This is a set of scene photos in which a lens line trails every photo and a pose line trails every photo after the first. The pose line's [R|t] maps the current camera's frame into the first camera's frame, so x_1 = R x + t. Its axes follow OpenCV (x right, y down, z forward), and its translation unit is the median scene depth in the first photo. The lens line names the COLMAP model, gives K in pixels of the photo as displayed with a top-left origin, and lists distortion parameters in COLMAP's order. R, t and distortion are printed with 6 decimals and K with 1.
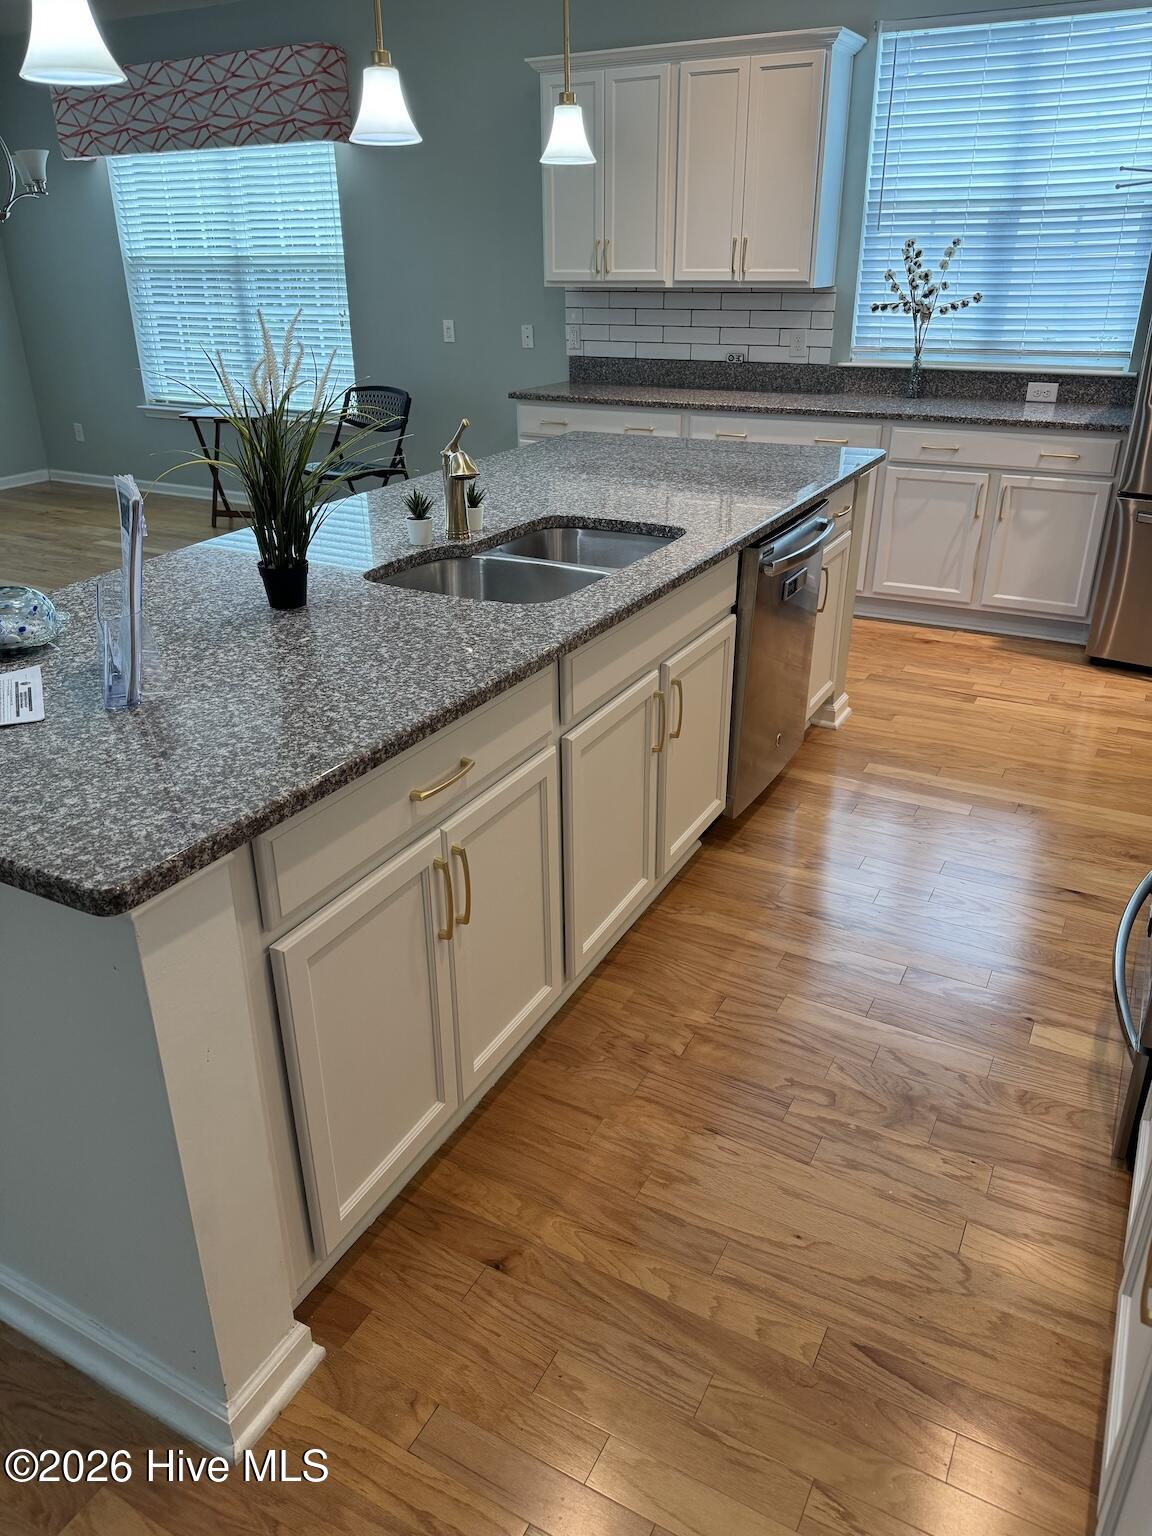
lens RADIAL K [[1085.2, 0, 579.4], [0, 1085.2, 754.4], [0, 0, 1]] dist [0.089513, -0.115822]
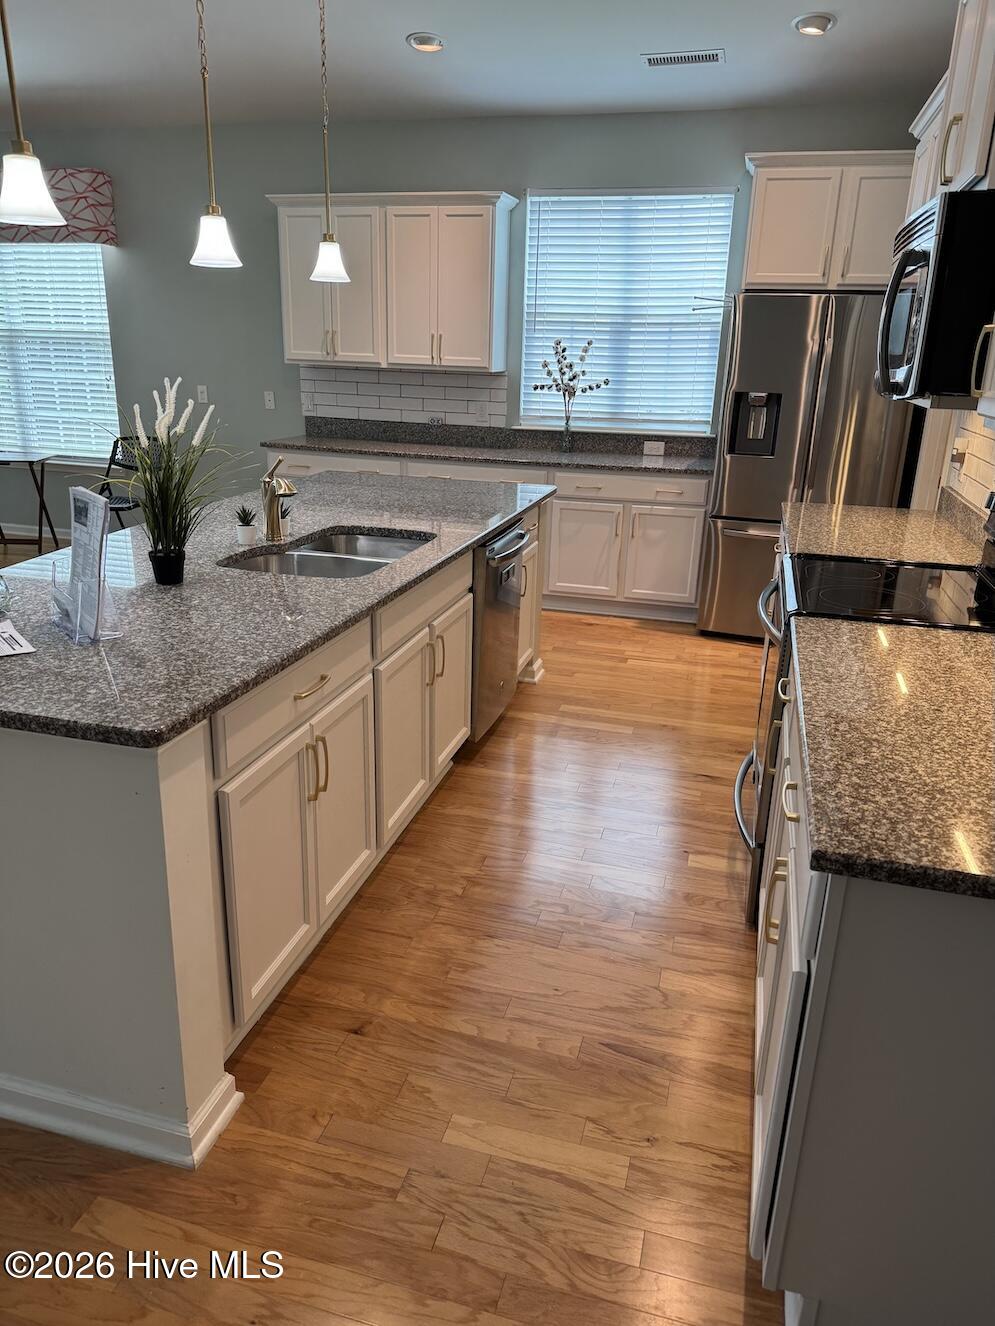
lens RADIAL K [[928.9, 0, 495.6], [0, 928.9, 661.5], [0, 0, 1]] dist [0.110717, -0.150989]
pose [[0.974812, -0.039146, 0.219567, -0.099042], [0.060187, 0.994124, -0.089971, 0.072936], [-0.214754, 0.100920, 0.971440, -0.181610]]
